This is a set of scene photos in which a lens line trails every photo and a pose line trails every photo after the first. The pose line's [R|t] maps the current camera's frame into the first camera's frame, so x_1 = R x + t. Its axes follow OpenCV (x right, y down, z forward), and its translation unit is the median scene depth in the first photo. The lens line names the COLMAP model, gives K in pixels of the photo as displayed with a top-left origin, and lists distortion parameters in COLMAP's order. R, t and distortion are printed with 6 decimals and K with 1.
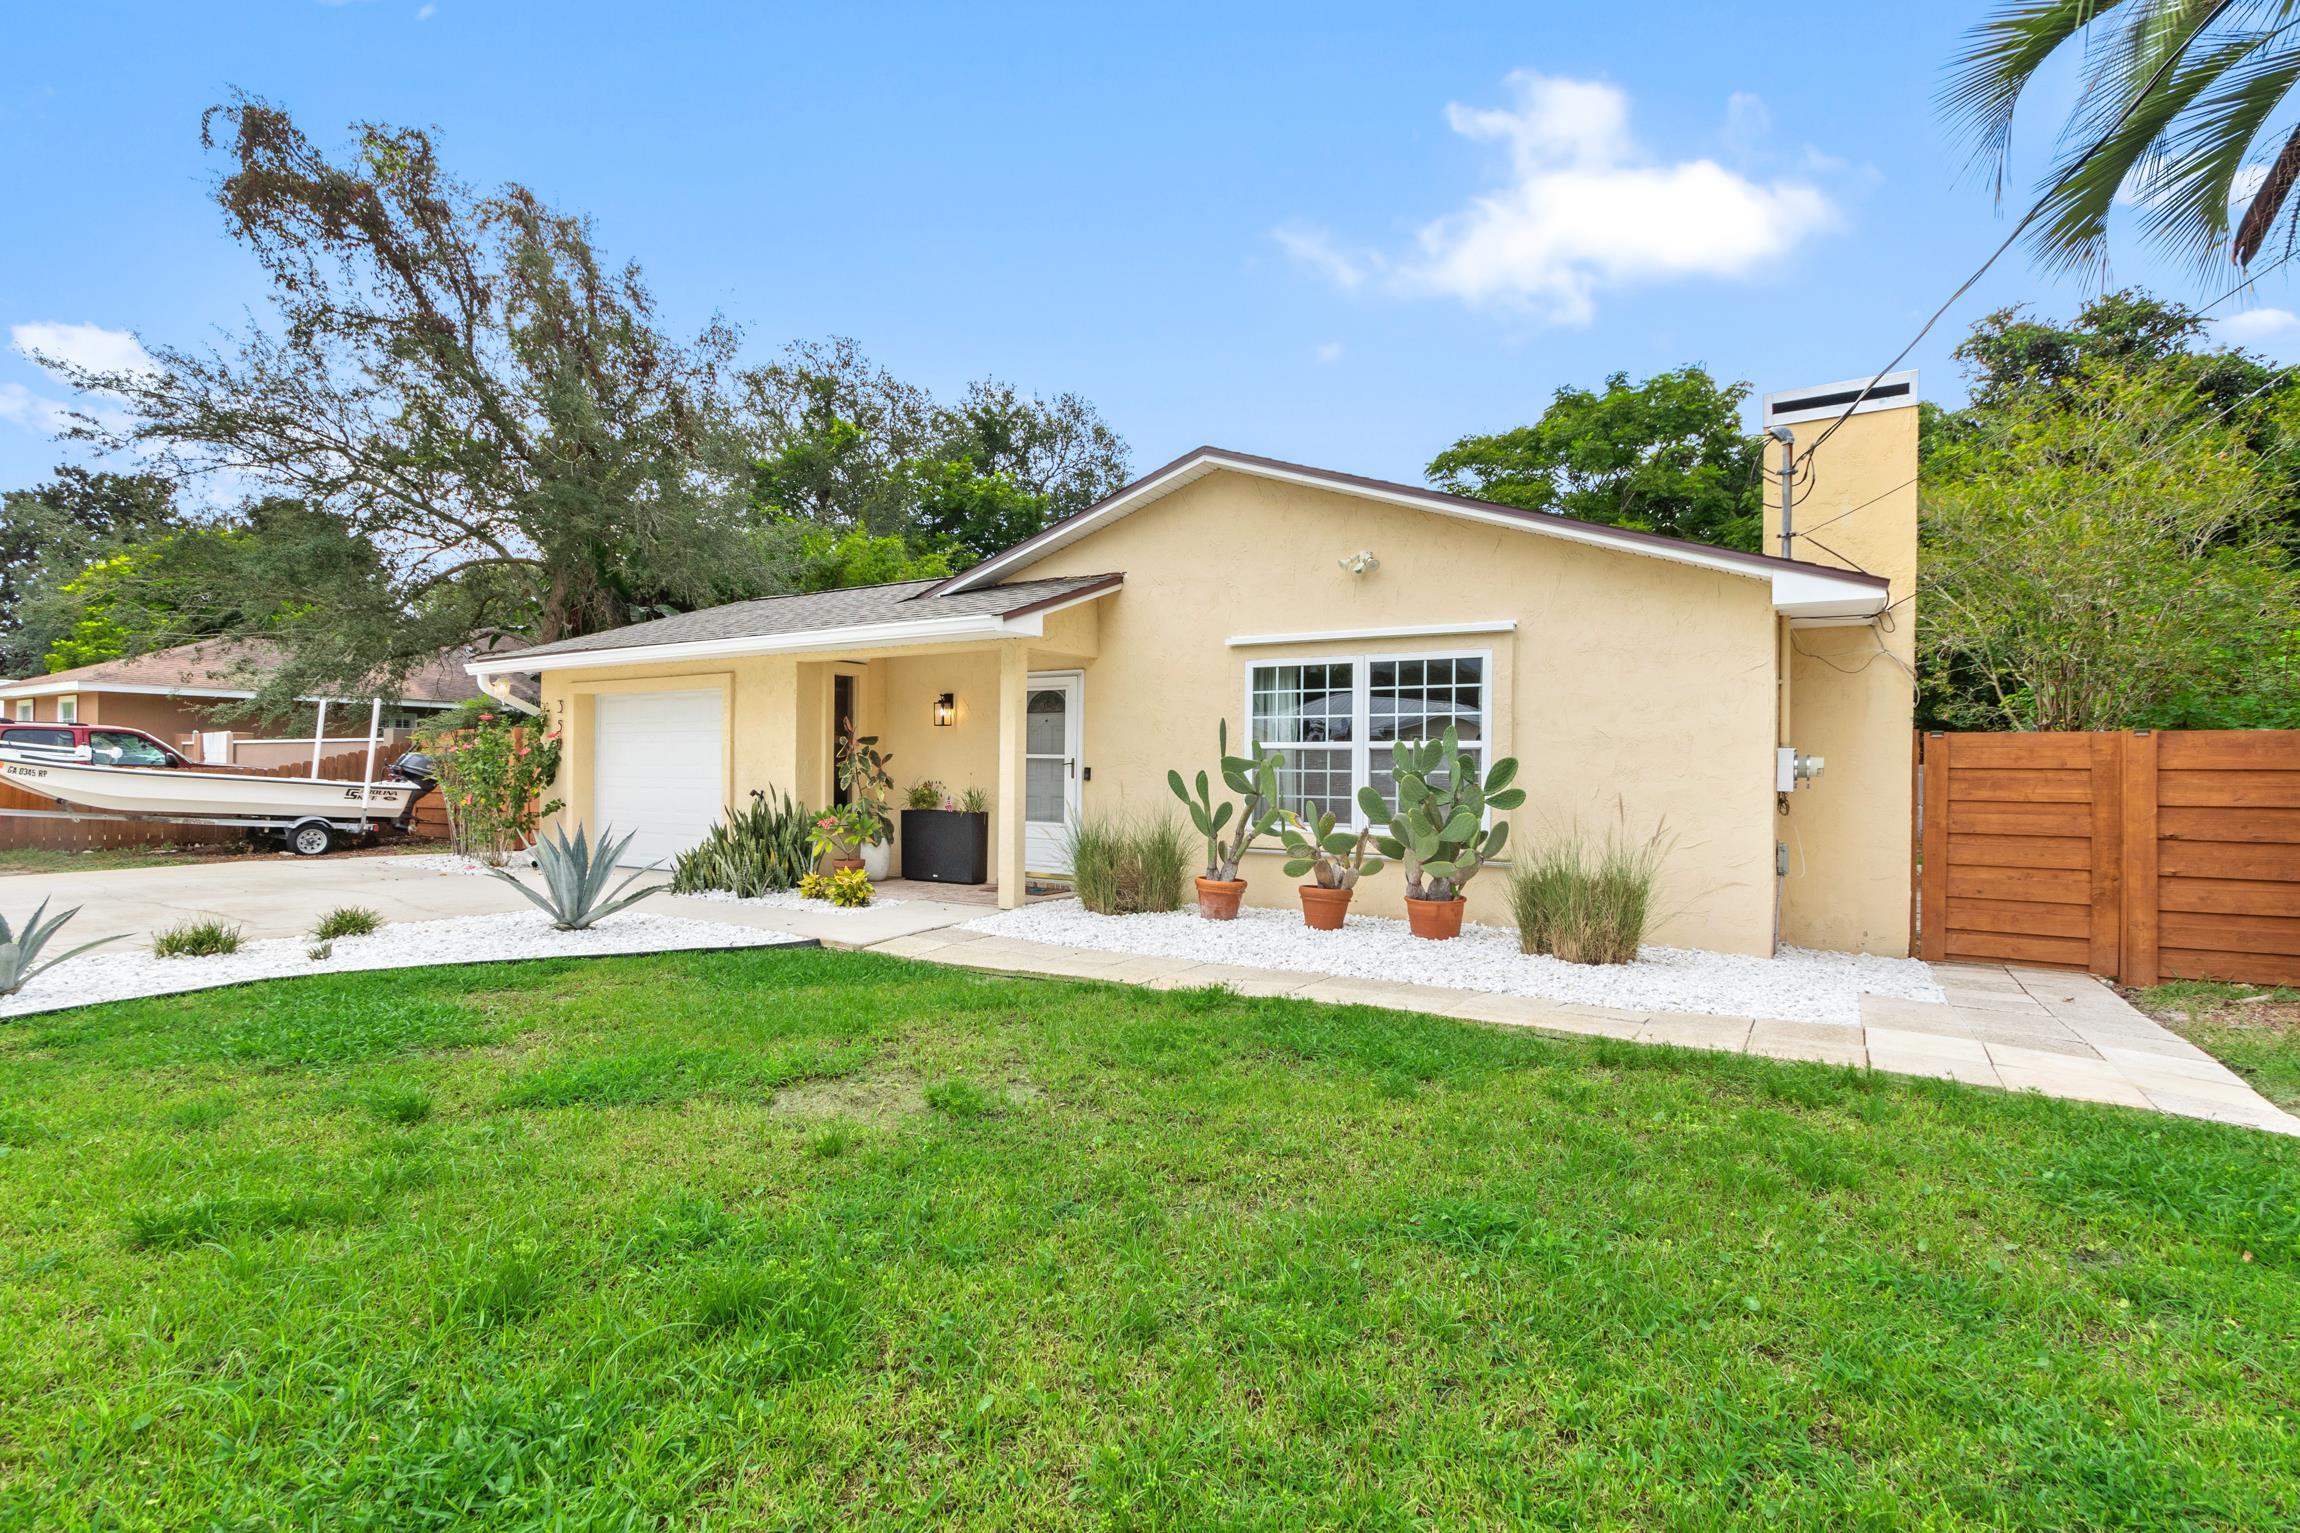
lens RADIAL K [[1083.3, 0, 1150.0], [0, 1083.3, 773.5], [0, 0, 1]] dist [0.000284, -0.000365]
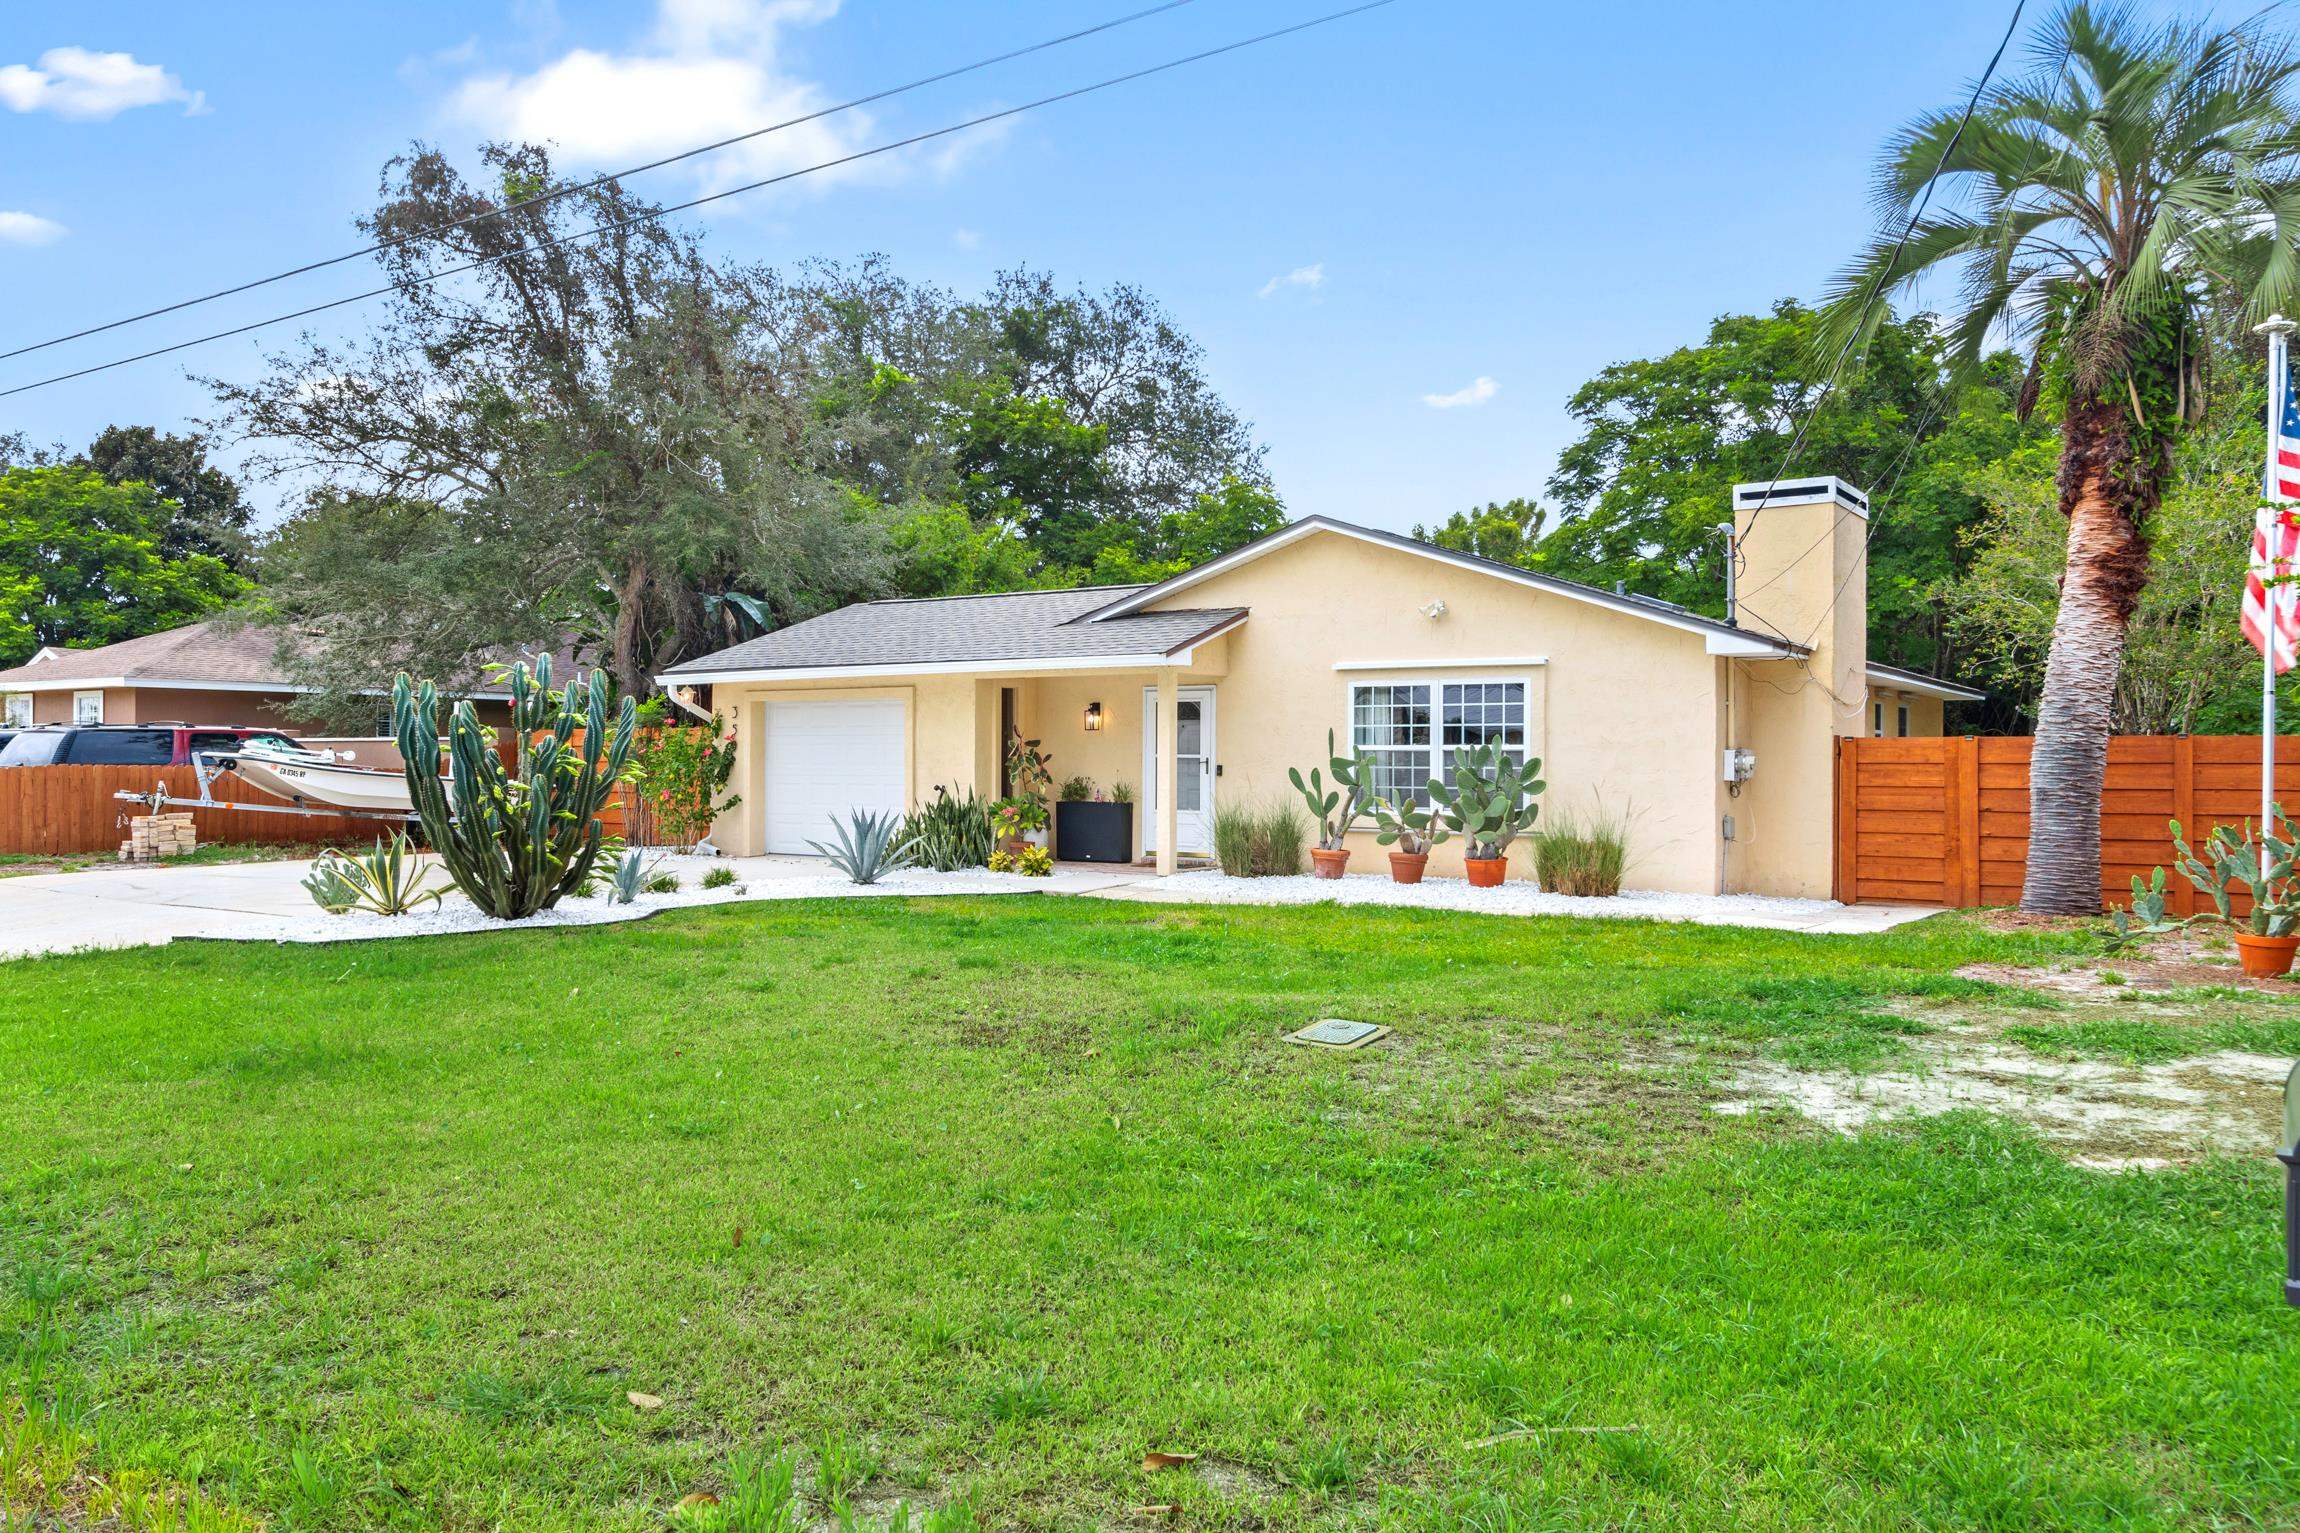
lens RADIAL K [[1744.6, 0, 1112.6], [0, 1744.6, 771.3], [0, 0, 1]] dist [0.034306, -0.005199]
pose [[0.998685, -0.006241, -0.050887, -0.086031], [0.006464, 0.999970, 0.004220, -0.008494], [0.050859, -0.004543, 0.998696, -1.077846]]
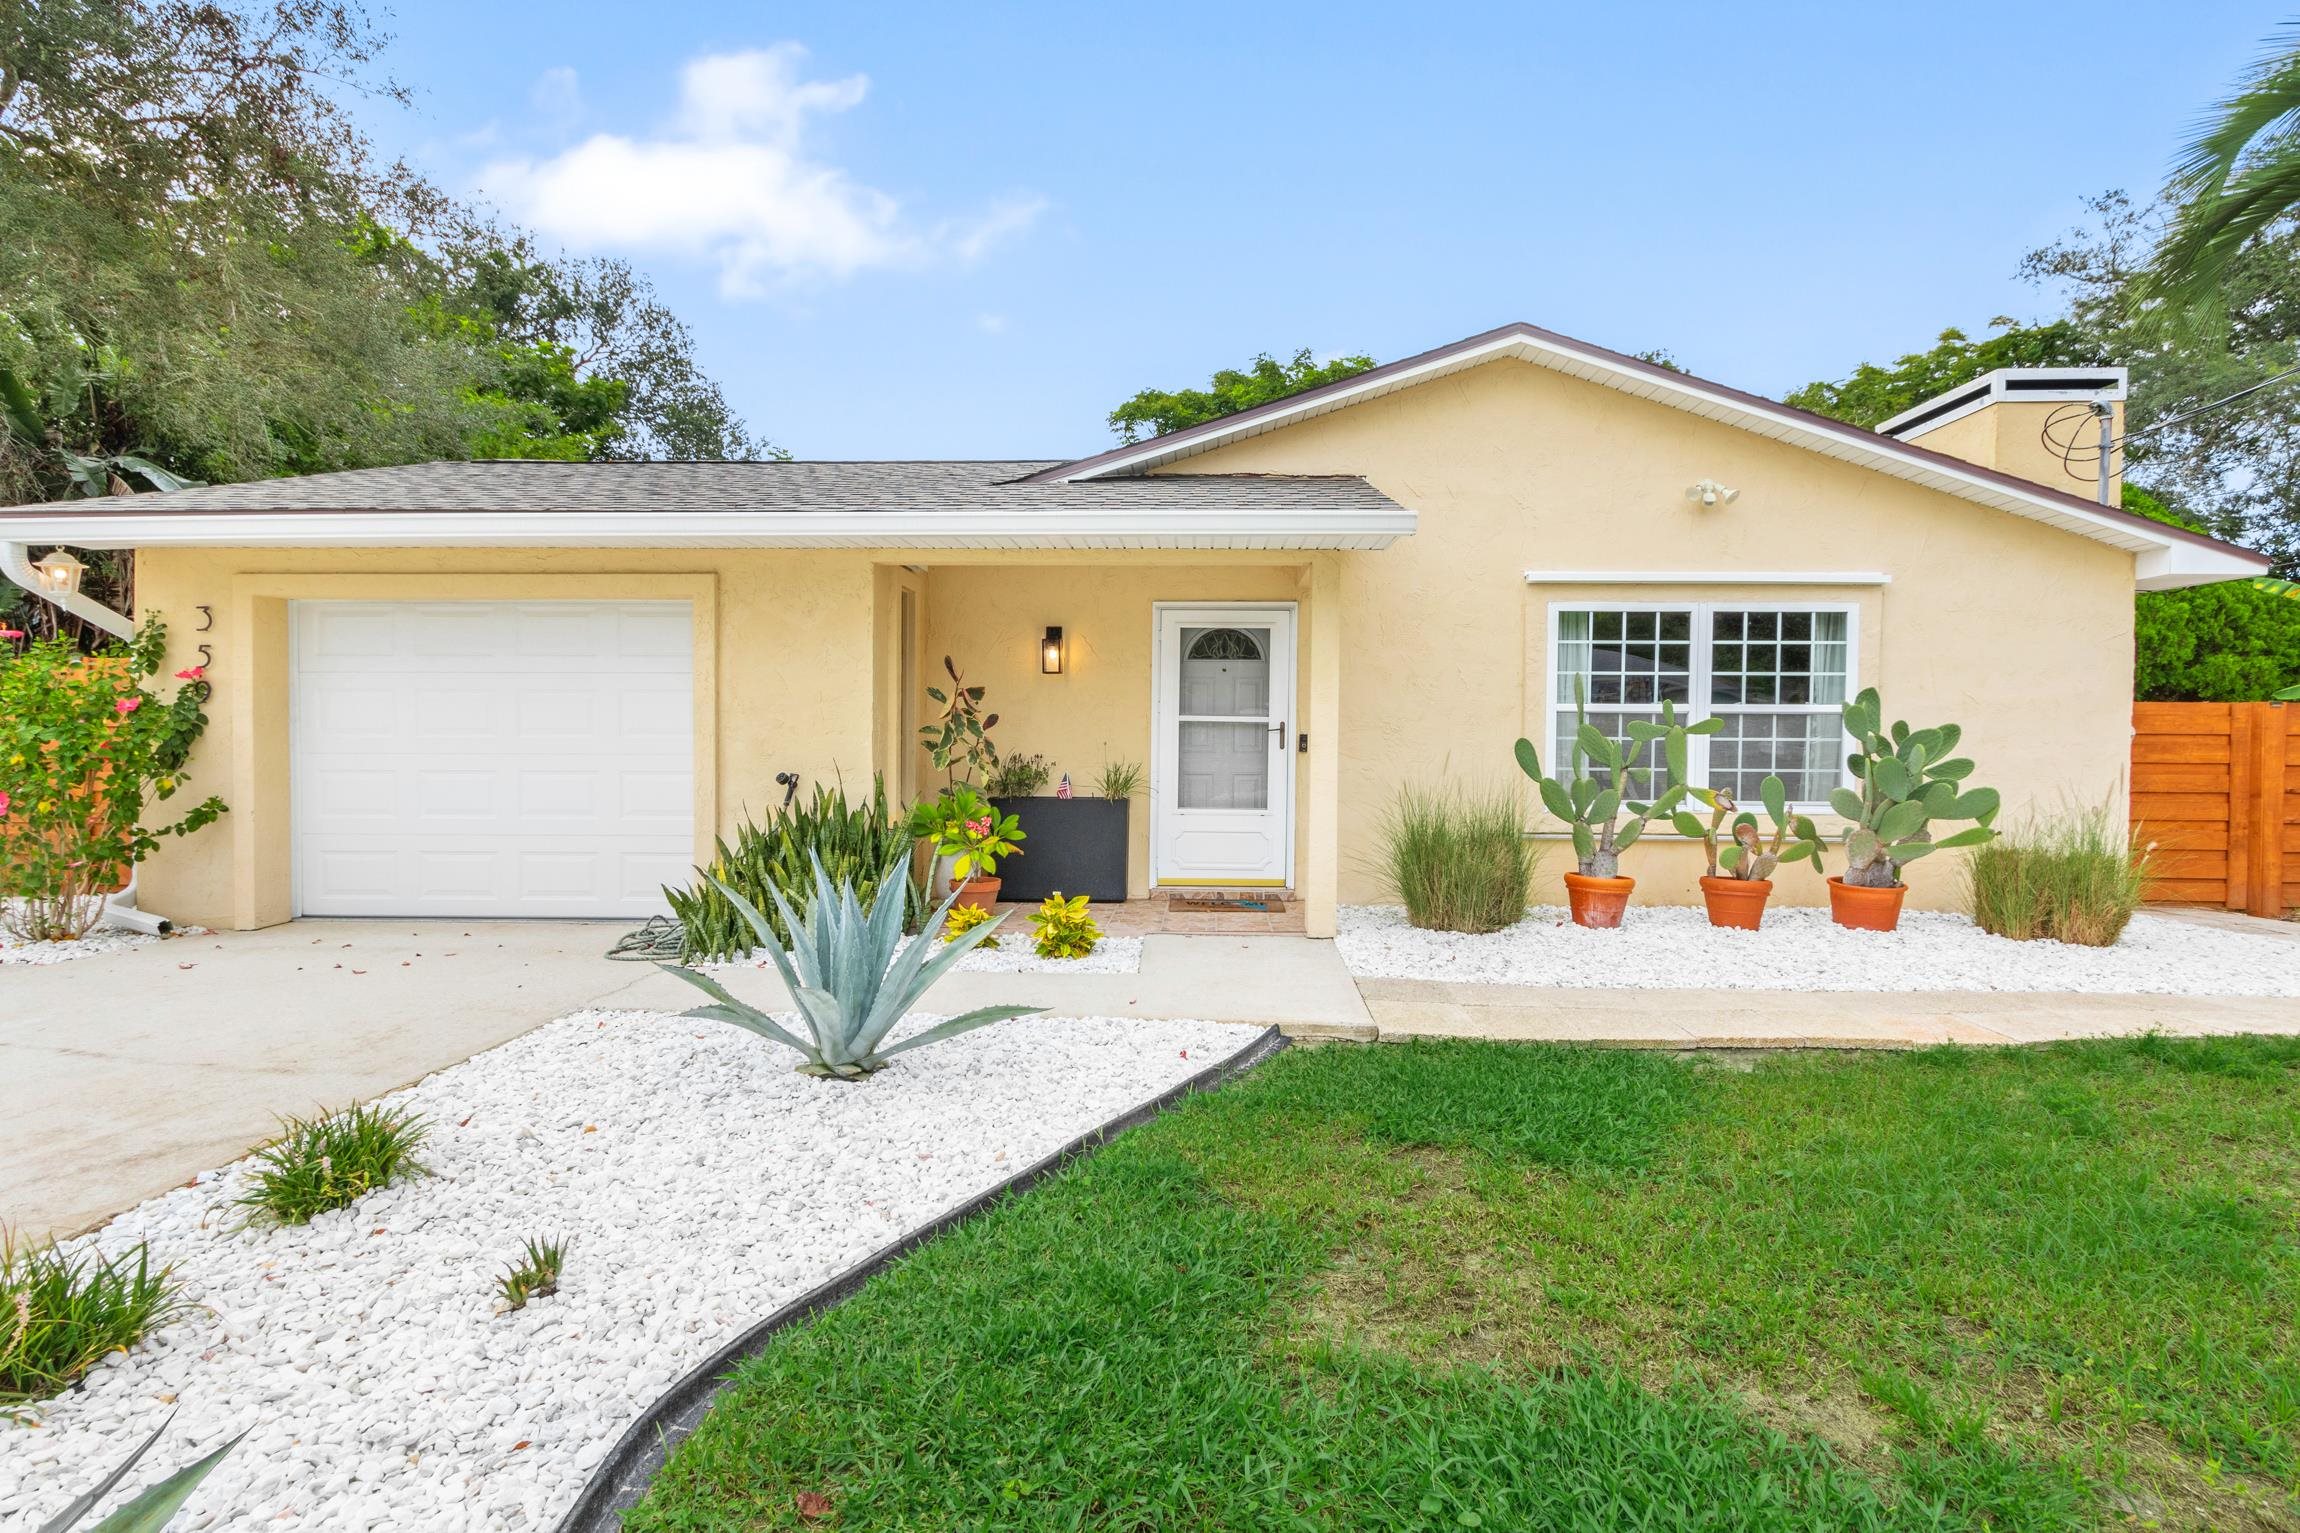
lens RADIAL K [[1083.3, 0, 1150.0], [0, 1083.3, 773.5], [0, 0, 1]] dist [0.000284, -0.000365]
pose [[0.863330, -0.020707, 0.504215, -0.574081], [0.004280, 0.999422, 0.033716, -0.005195], [-0.504622, -0.026950, 0.862920, 0.454545]]
